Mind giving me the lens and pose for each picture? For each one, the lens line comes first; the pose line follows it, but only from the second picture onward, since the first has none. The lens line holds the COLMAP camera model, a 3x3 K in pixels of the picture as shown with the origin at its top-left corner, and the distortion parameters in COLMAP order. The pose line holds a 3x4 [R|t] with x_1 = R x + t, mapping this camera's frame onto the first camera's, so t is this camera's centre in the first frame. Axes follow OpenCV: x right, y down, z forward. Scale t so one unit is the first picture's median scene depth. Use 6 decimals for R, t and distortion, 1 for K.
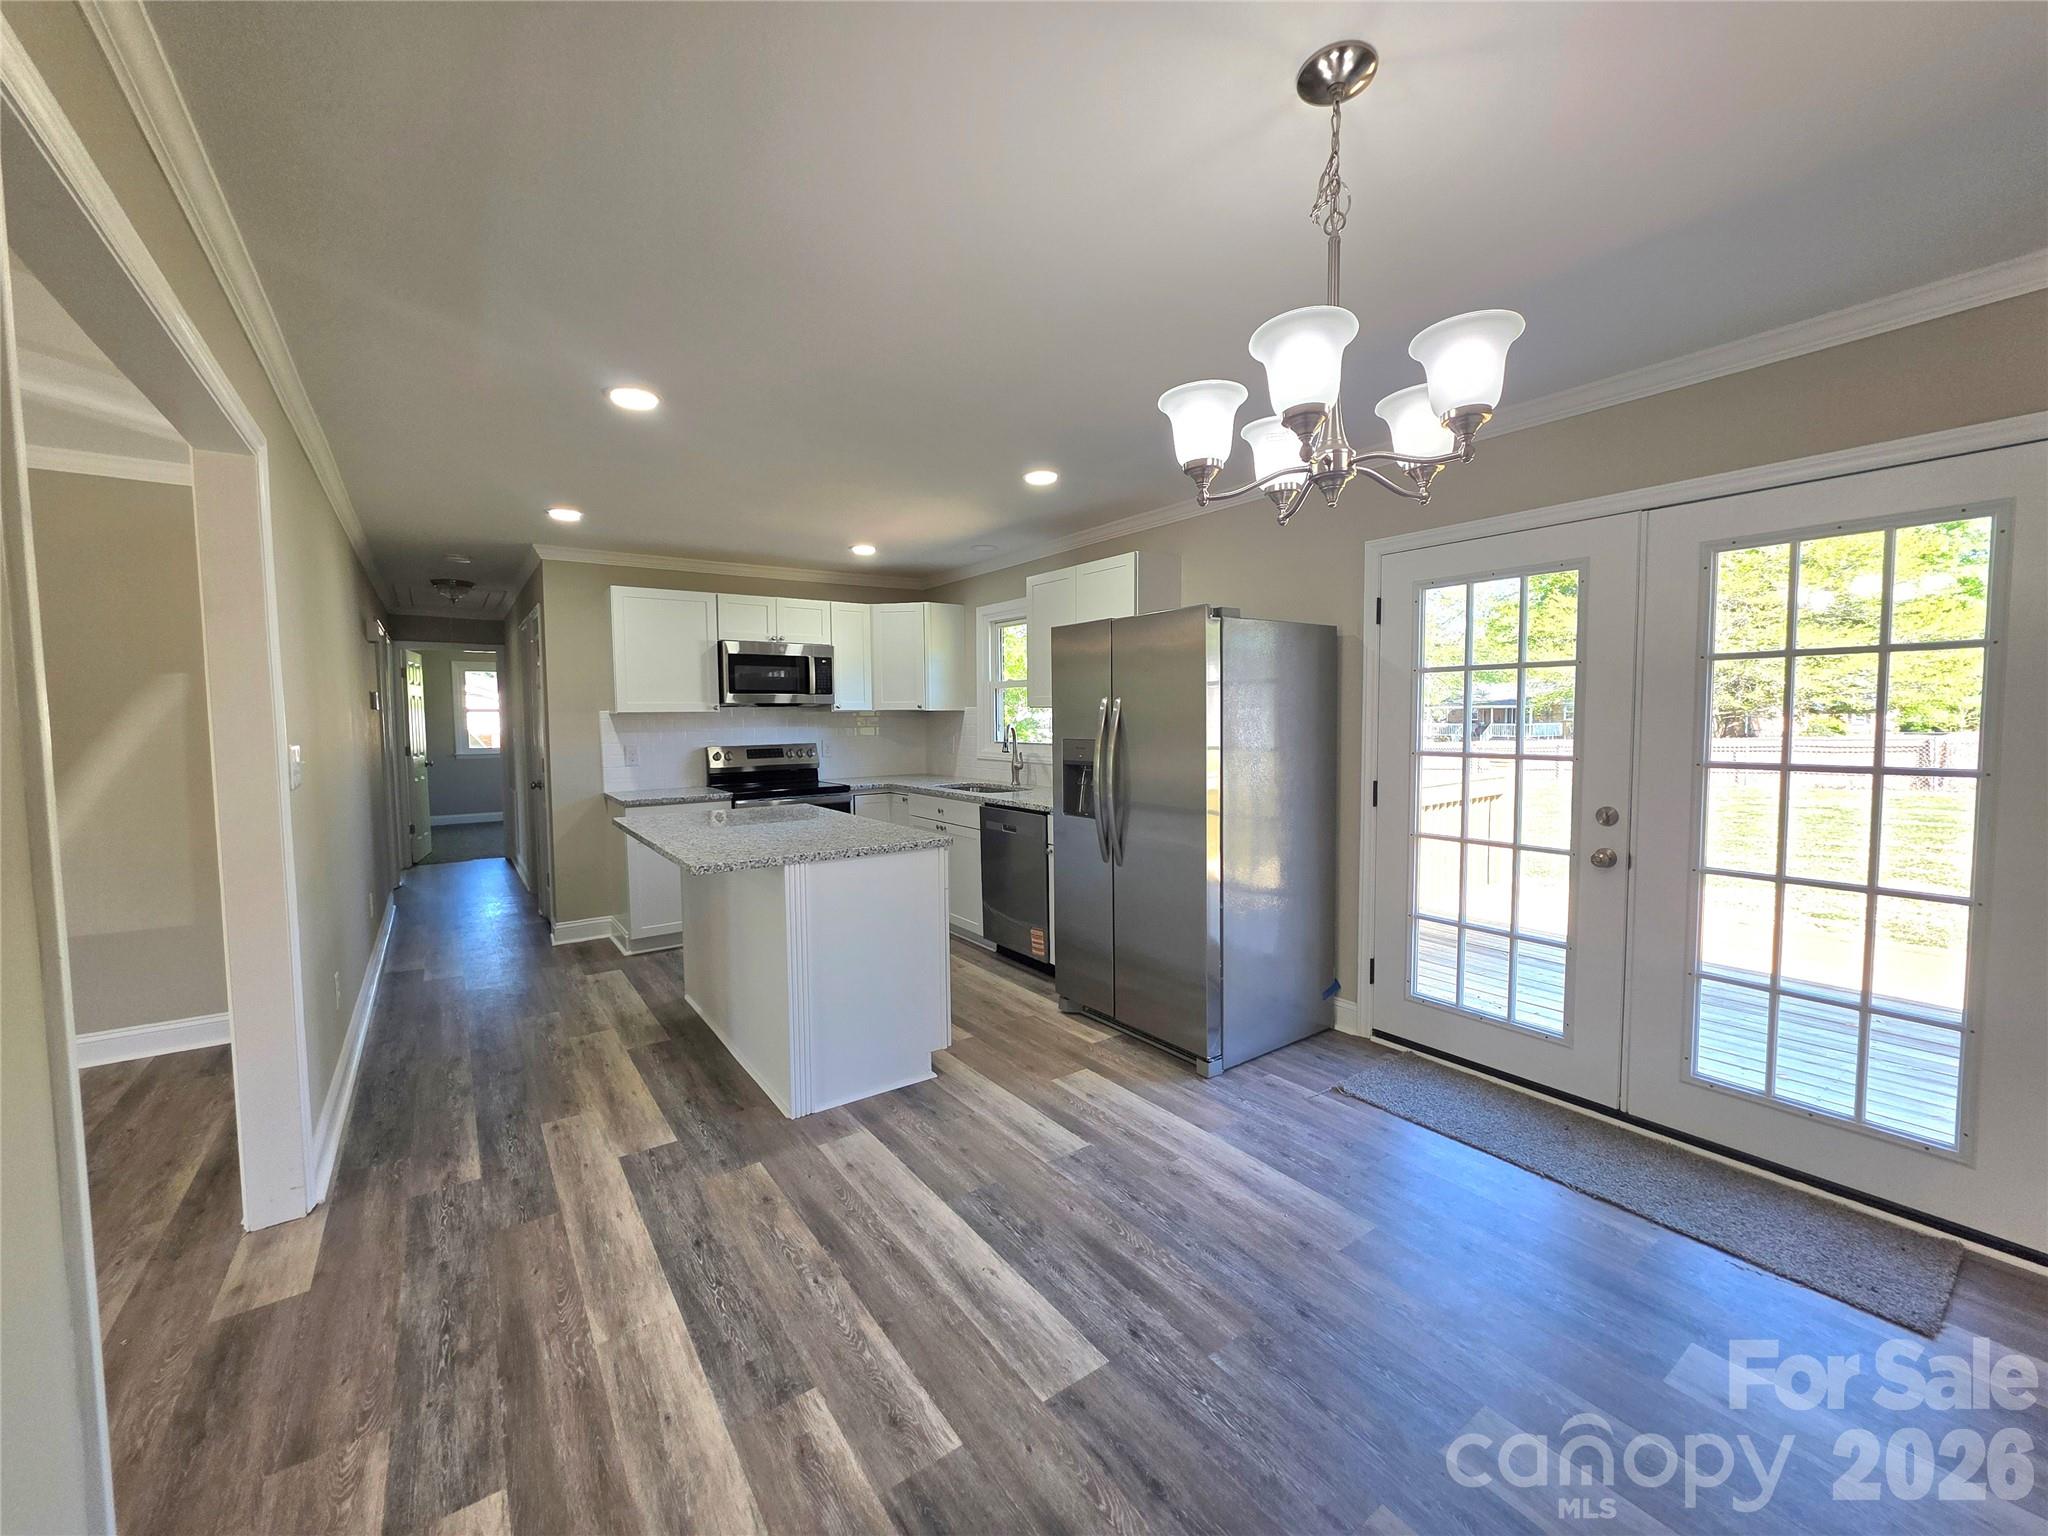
lens RADIAL K [[822.2, 0, 1021.6], [0, 822.2, 762.0], [0, 0, 1]] dist [-0.001425, 0.000740]
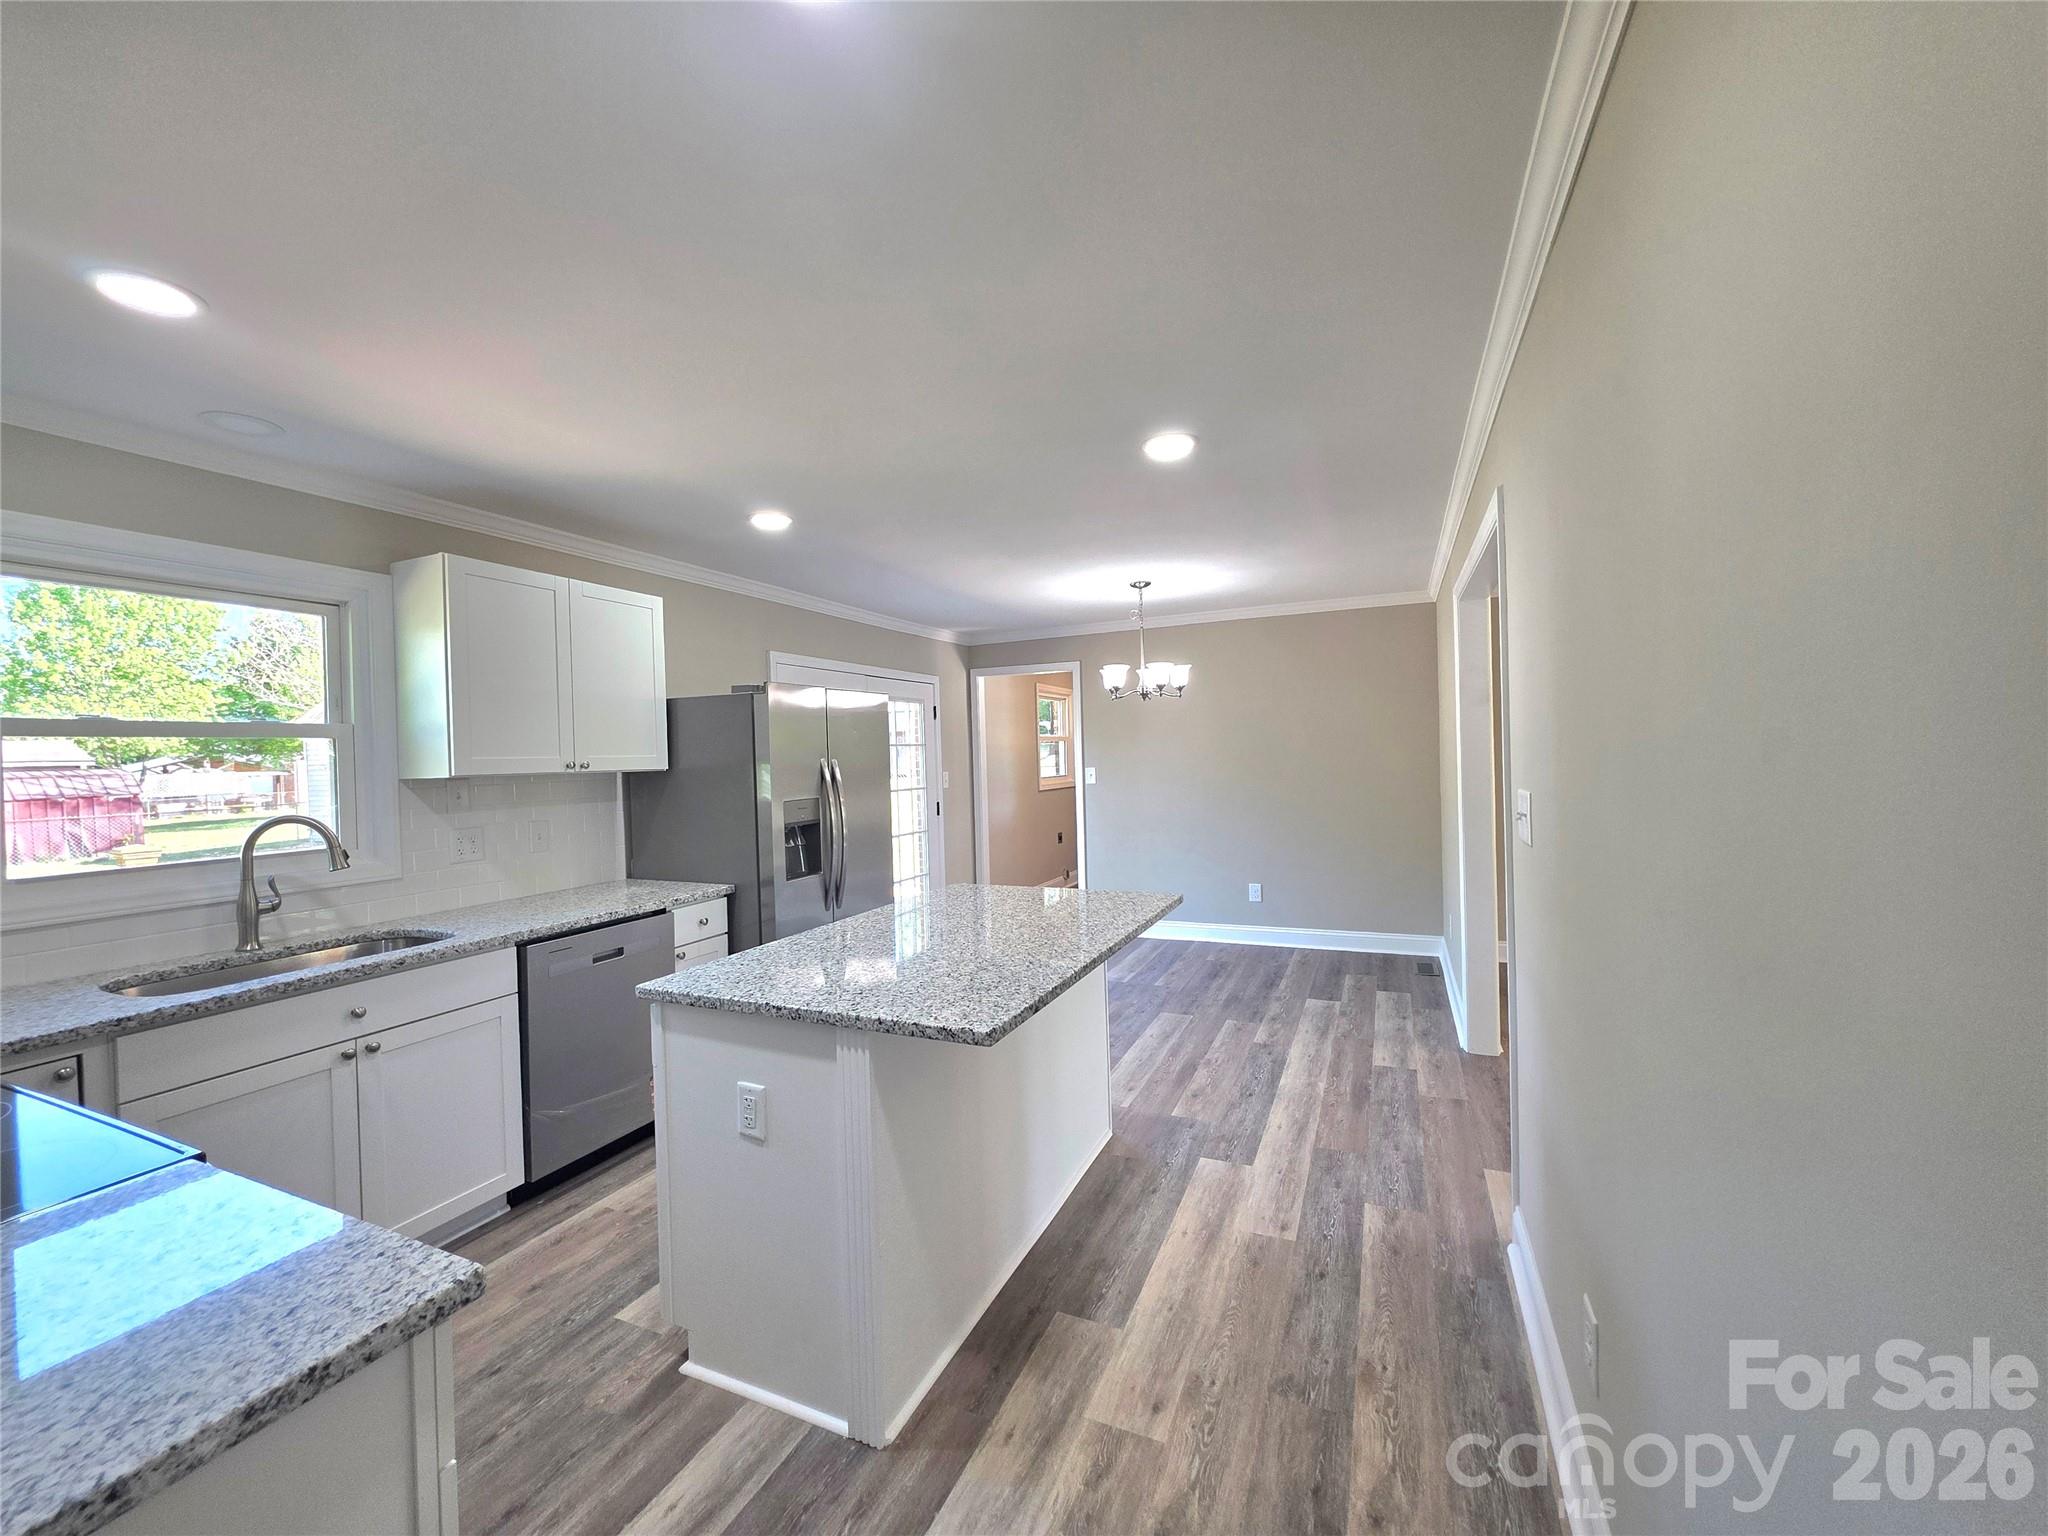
lens RADIAL K [[822.2, 0, 1012.8], [0, 822.2, 755.2], [0, 0, 1]] dist [-0.001425, 0.000740]
pose [[-0.502935, 0.024963, 0.863964, -1.054785], [0.085706, 0.996097, 0.021111, -0.091765], [-0.860065, 0.084665, -0.503111, 1.455914]]
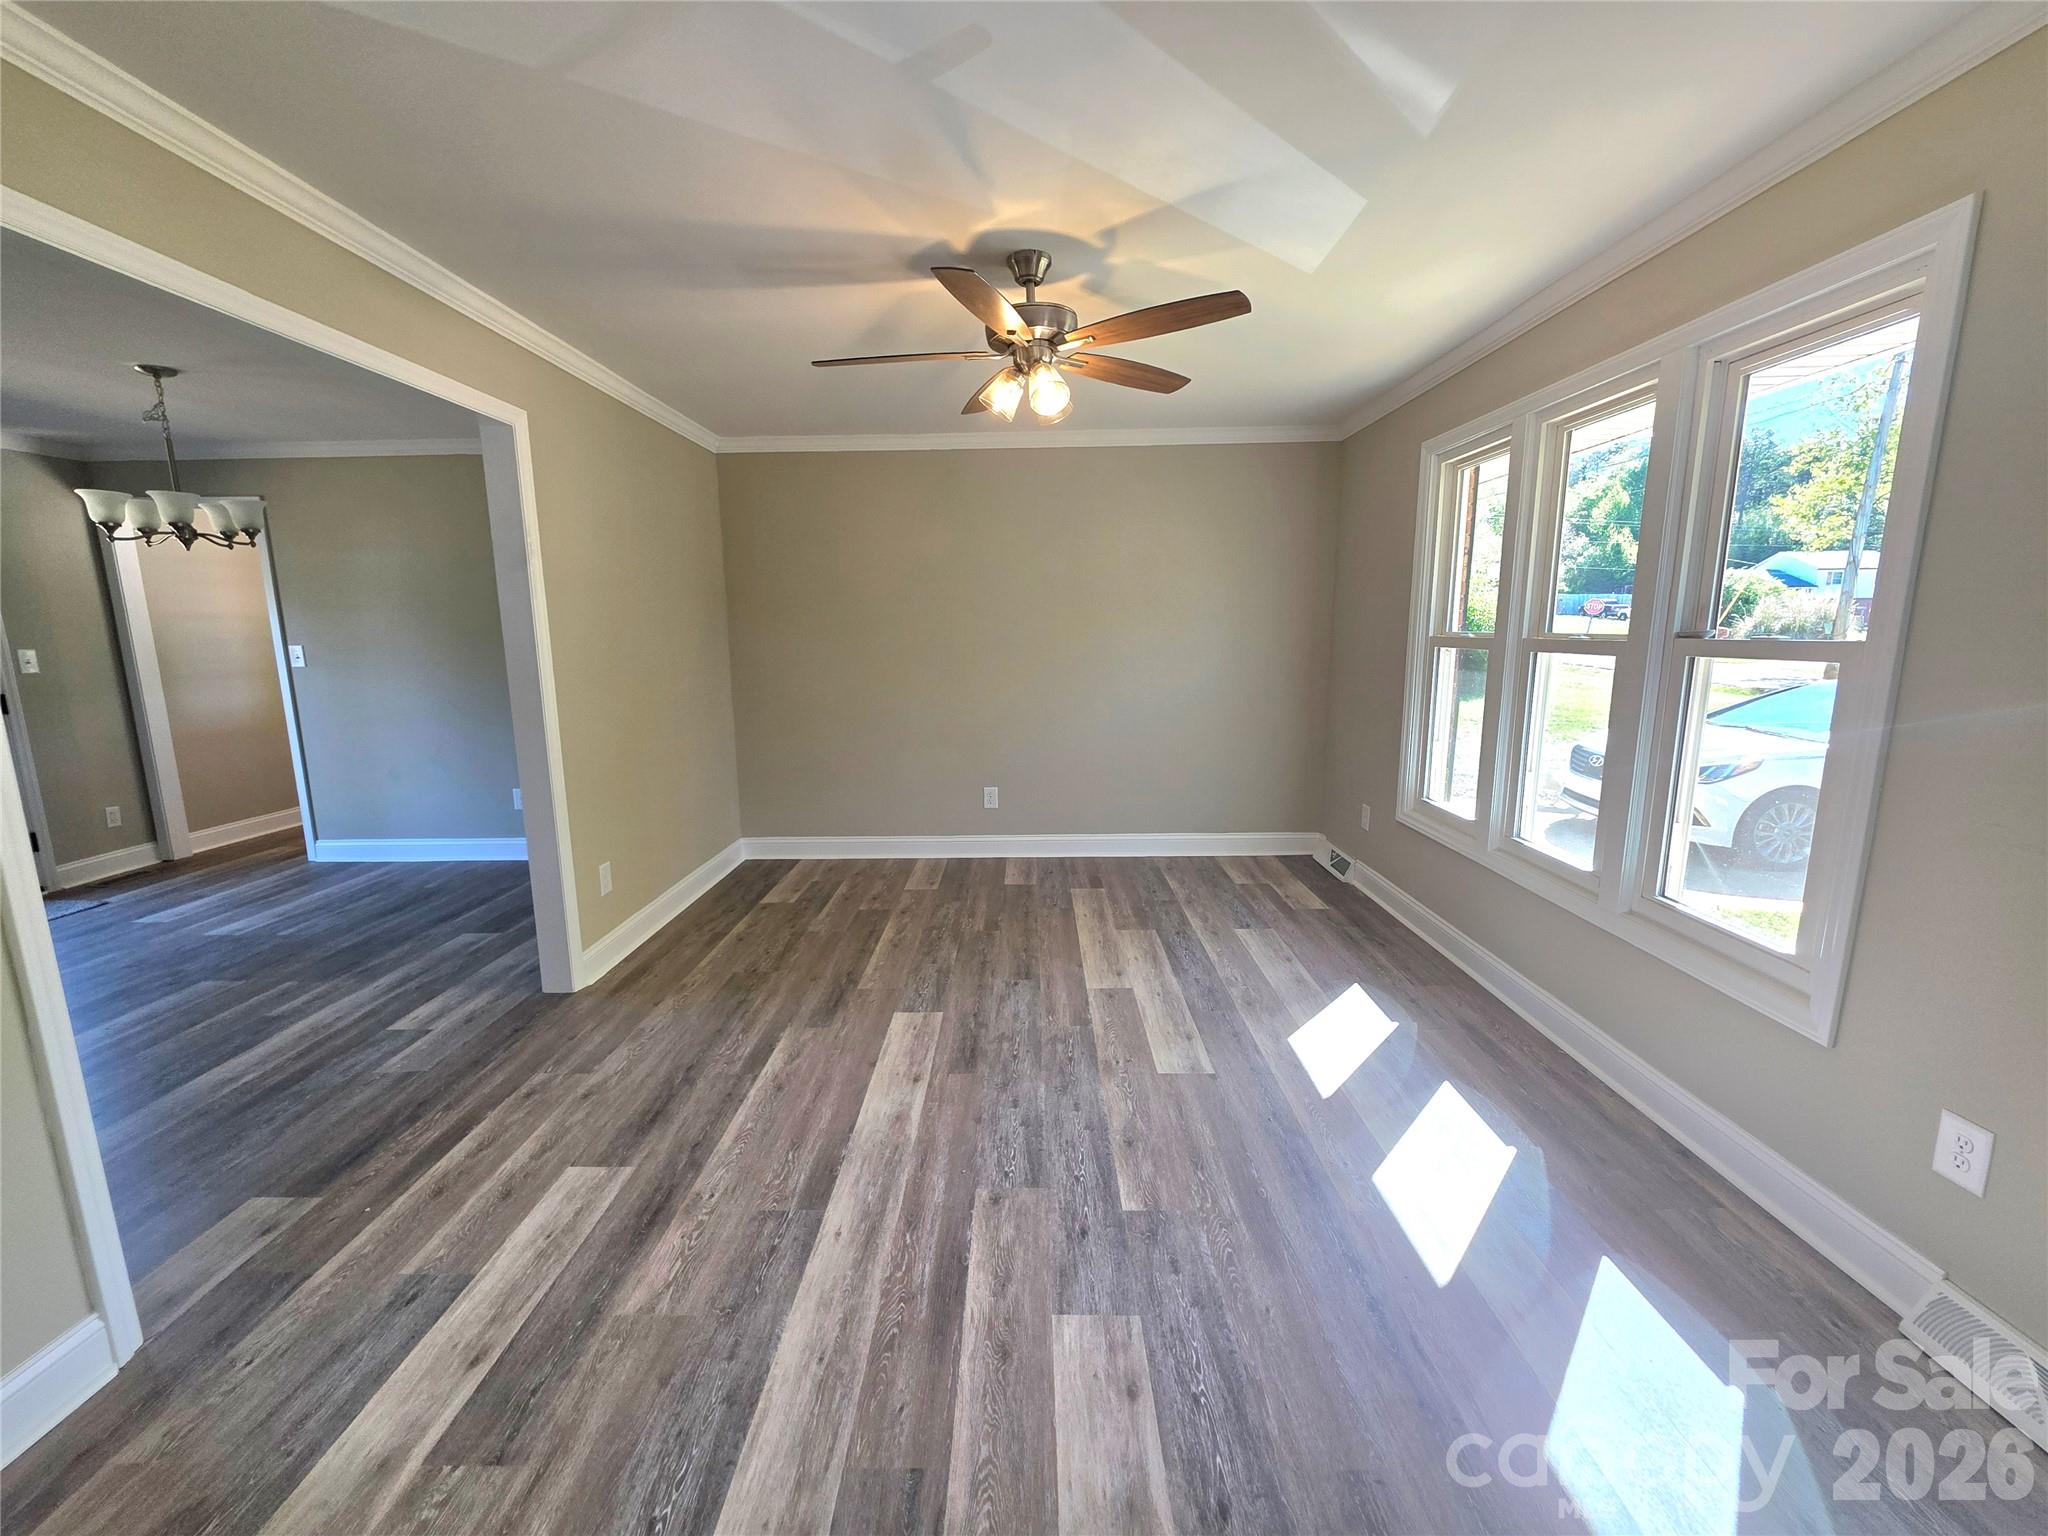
lens RADIAL K [[822.2, 0, 1016.3], [0, 822.2, 767.2], [0, 0, 1]] dist [-0.001425, 0.000740]
pose [[-0.808009, -0.080712, 0.583616, -1.378105], [0.053396, 0.976464, 0.208967, -0.027721], [-0.586746, 0.200009, -0.784682, 0.715979]]
